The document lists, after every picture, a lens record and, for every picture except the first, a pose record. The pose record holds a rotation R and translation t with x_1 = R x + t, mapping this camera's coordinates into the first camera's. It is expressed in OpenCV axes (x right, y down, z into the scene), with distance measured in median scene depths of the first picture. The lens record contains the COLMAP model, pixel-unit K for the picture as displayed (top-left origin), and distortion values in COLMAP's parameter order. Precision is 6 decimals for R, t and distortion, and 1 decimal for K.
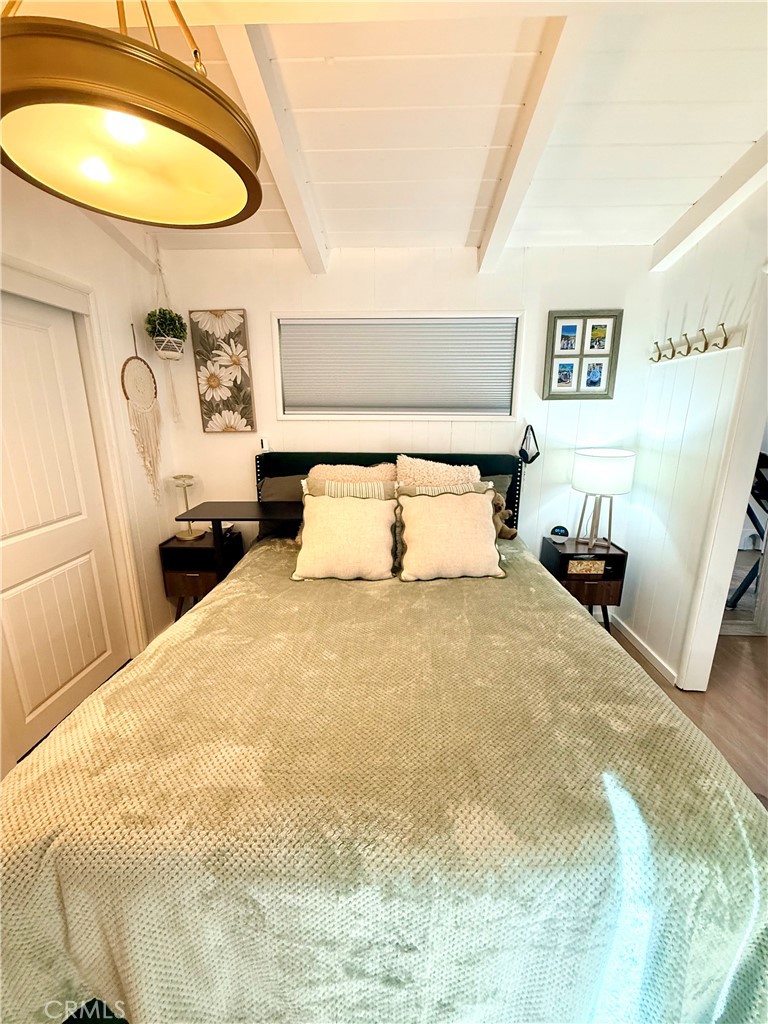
lens RADIAL K [[408.8, 0, 384.0], [0, 408.8, 512.0], [0, 0, 1]] dist [-0.000006, 0.000002]
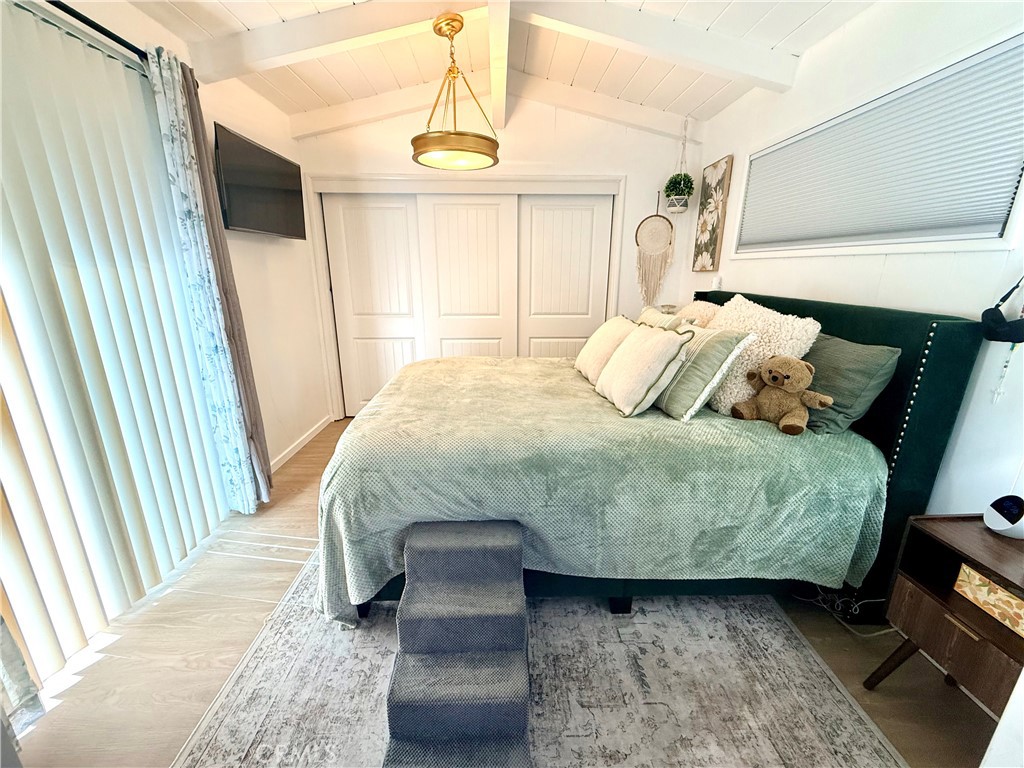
lens RADIAL K [[408.8, 0, 510.9], [0, 408.8, 381.7], [0, 0, 1]] dist [-0.000006, 0.000002]
pose [[0.065841, 0.263693, -0.962357, 0.811376], [-0.243456, 0.939548, 0.240787, -0.054374], [0.967675, 0.218438, 0.126059, 0.435869]]
